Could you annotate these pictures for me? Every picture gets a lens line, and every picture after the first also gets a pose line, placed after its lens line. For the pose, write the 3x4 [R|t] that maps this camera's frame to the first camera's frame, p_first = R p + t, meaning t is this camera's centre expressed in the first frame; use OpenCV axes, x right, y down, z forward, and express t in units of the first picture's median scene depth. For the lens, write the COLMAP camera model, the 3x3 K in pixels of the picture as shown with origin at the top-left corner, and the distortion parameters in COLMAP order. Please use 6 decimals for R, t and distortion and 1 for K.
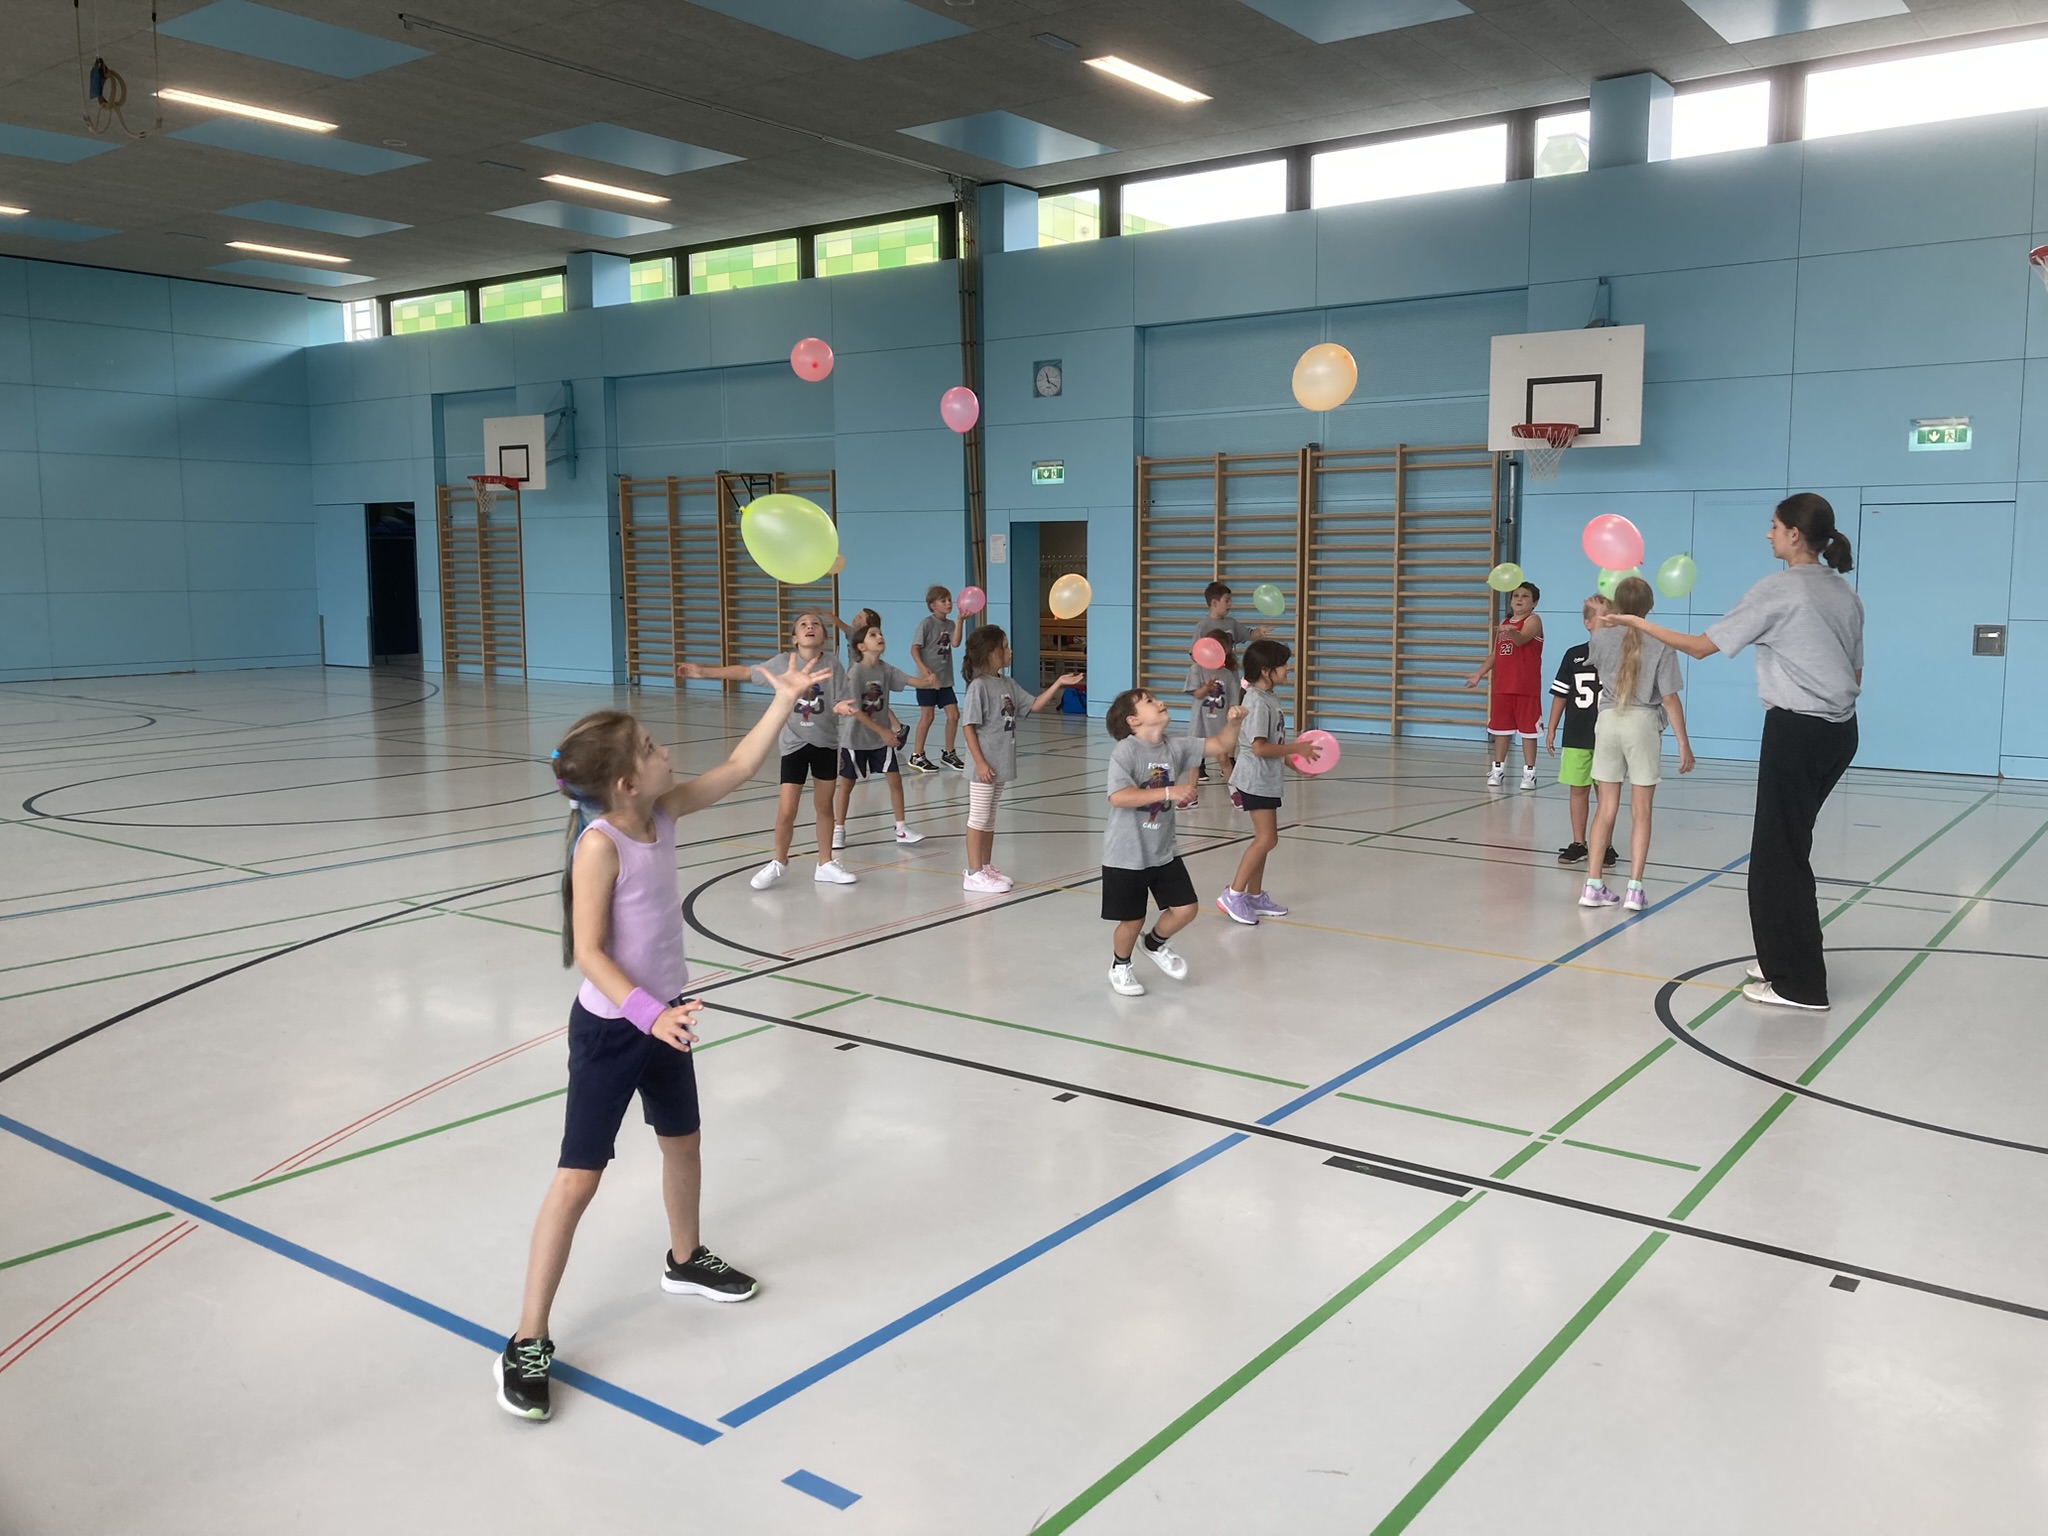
lens RADIAL K [[1676.0, 0, 1041.2], [0, 1676.0, 741.6], [0, 0, 1]] dist [0.026758, -0.008080]
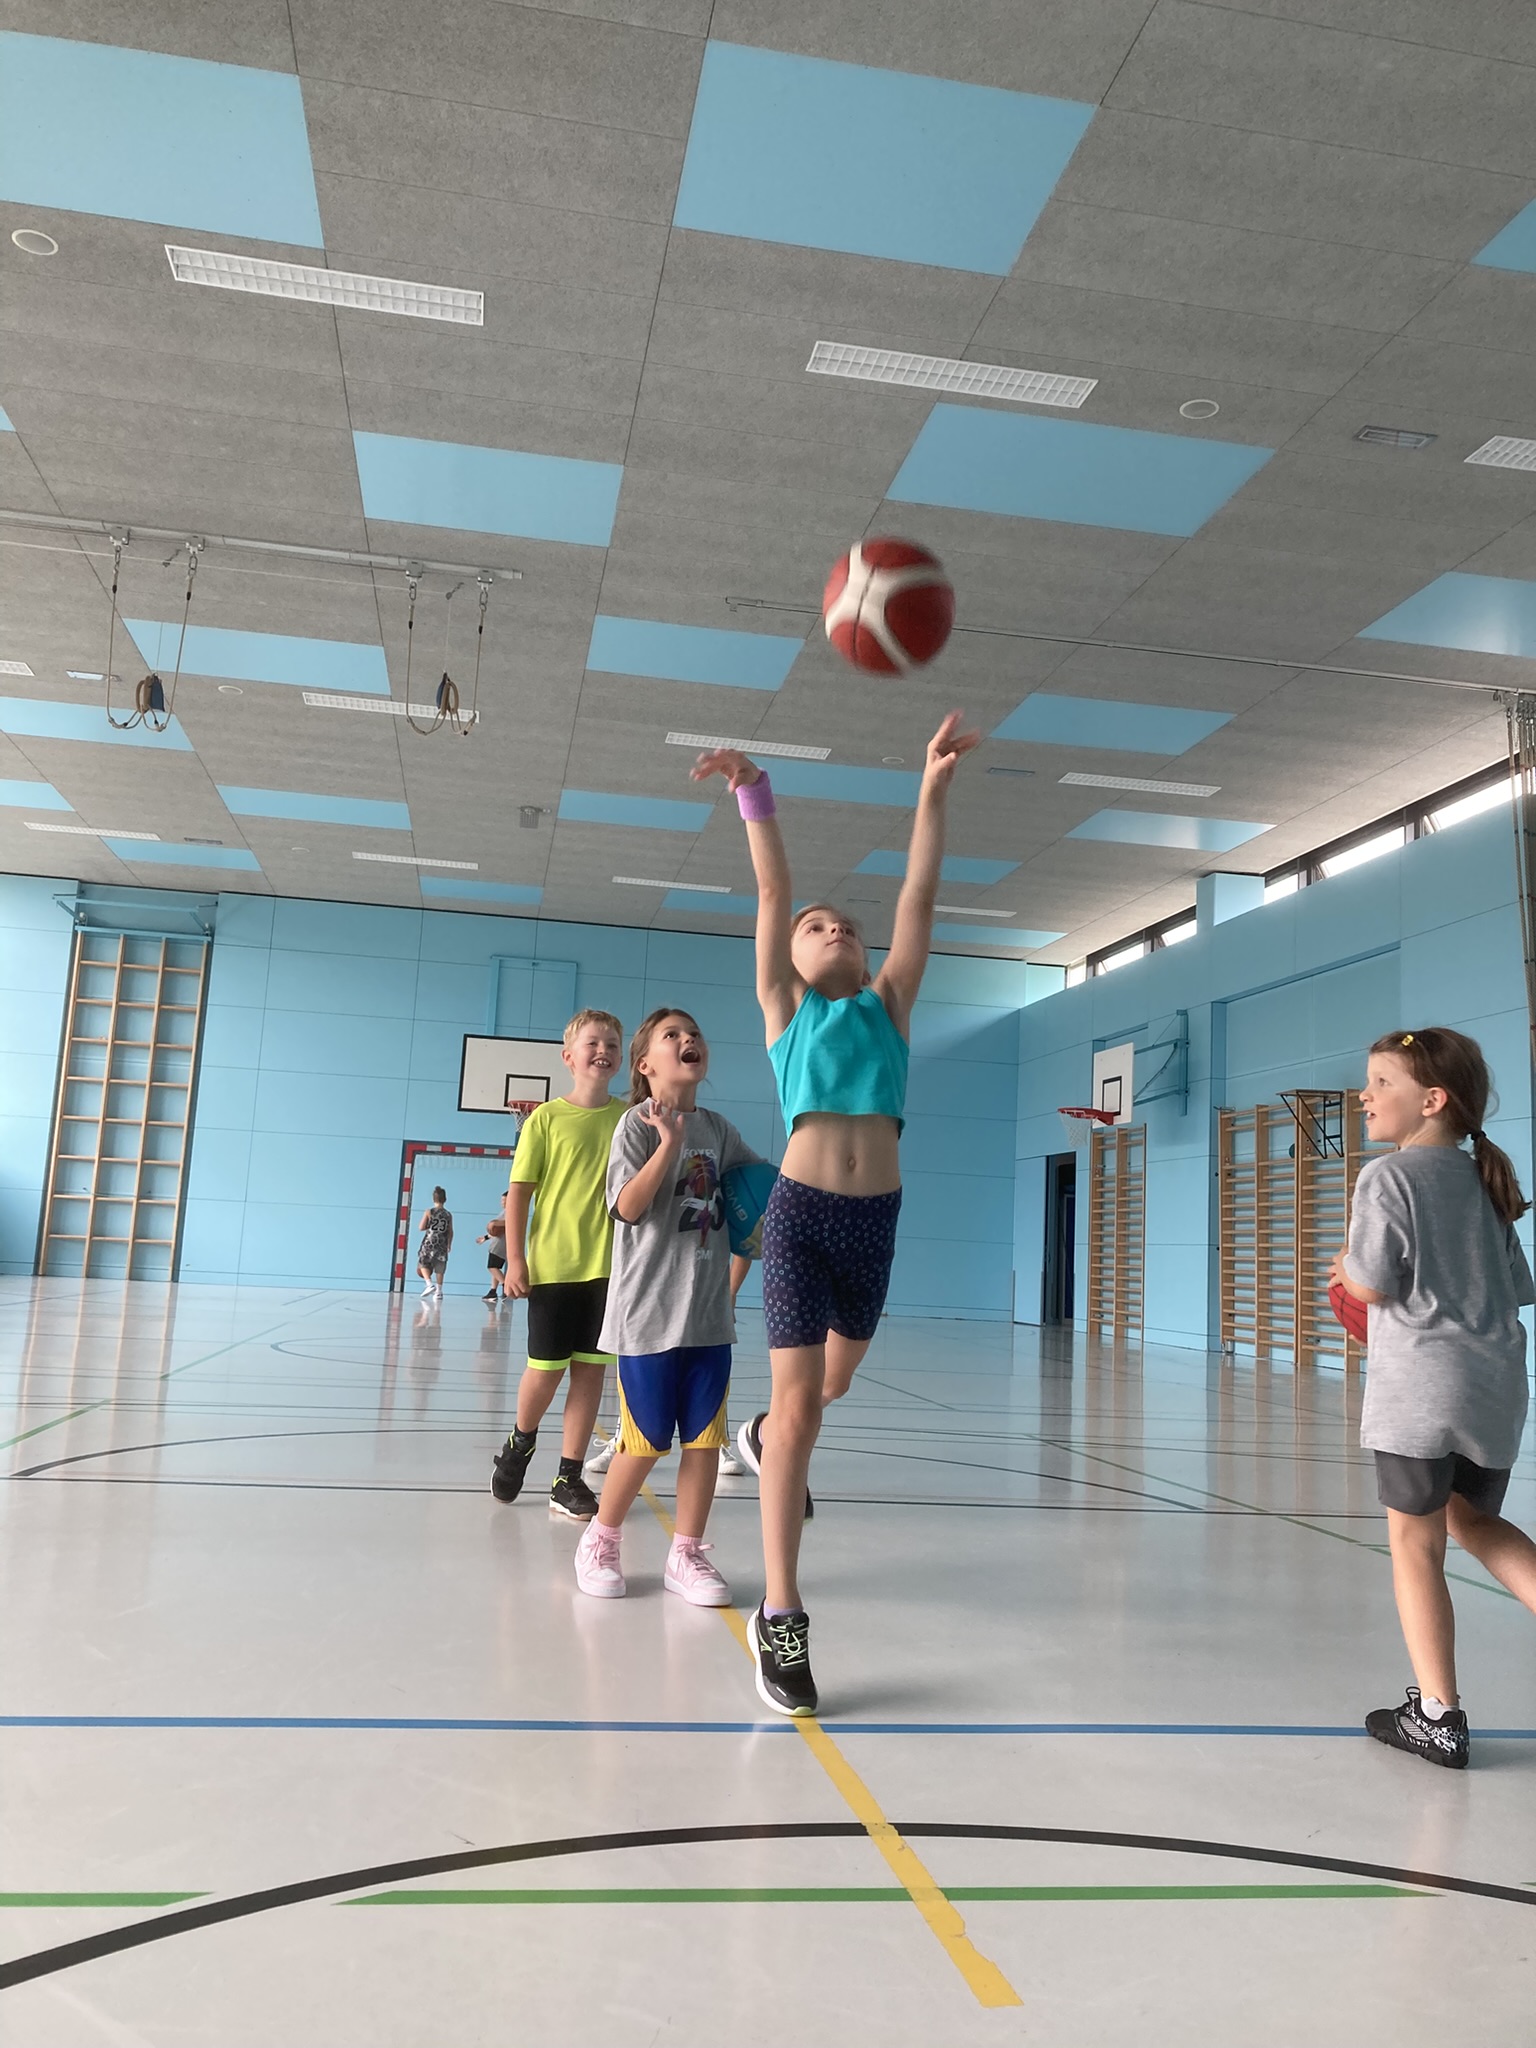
lens RADIAL K [[1676.0, 0, 779.3], [0, 1676.0, 1003.6], [0, 0, 1]] dist [0.026758, -0.008080]
pose [[0.730967, -0.063203, -0.679480, 0.225150], [-0.126780, 0.965790, -0.226221, 0.020422], [0.670533, 0.251504, 0.697948, 0.272366]]
